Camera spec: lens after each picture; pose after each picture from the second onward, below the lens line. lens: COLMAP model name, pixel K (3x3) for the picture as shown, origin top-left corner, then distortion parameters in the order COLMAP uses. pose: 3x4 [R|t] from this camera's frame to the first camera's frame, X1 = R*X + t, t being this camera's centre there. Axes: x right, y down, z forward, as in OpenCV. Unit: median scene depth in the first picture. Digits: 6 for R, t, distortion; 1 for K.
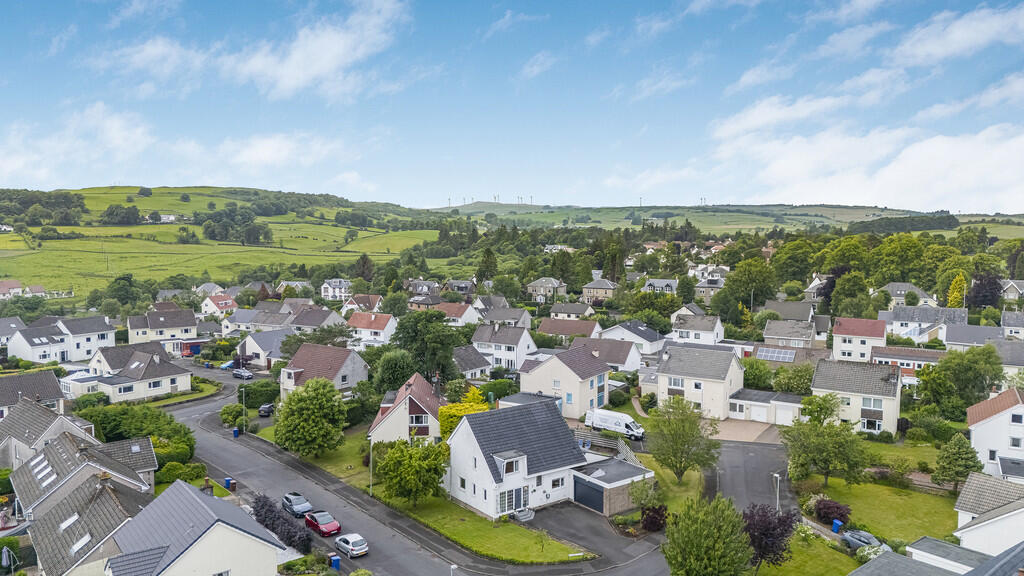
lens RADIAL K [[724.2, 0, 504.1], [0, 724.2, 286.2], [0, 0, 1]] dist [-0.018982, 0.012585]
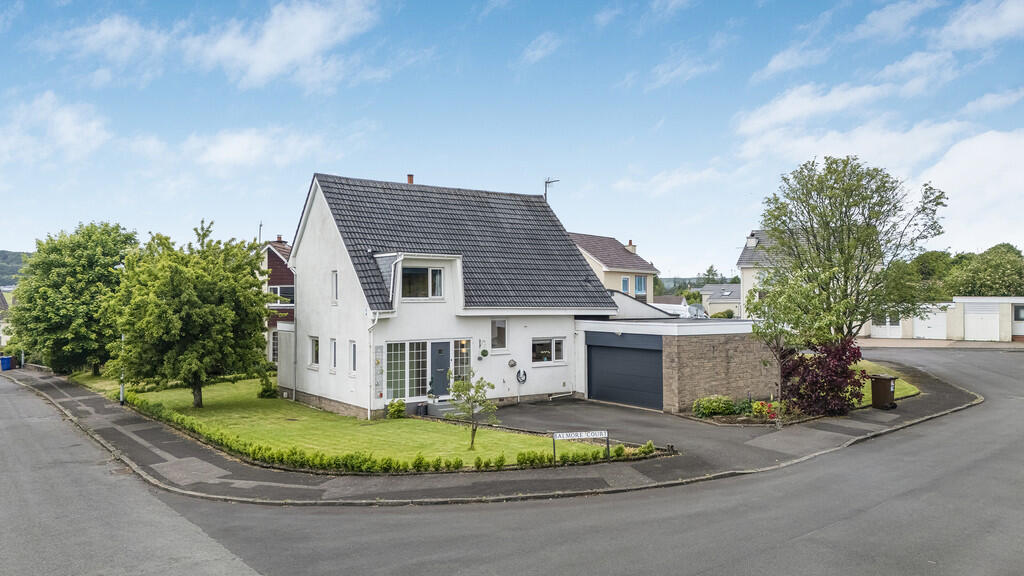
lens RADIAL K [[724.2, 0, 521.0], [0, 724.2, 288.7], [0, 0, 1]] dist [-0.018982, 0.012585]
pose [[0.999888, 0.007218, 0.013123, 0.012649], [-0.006098, 0.996493, -0.083452, 0.063497], [-0.013680, 0.083362, 0.996425, 0.137941]]
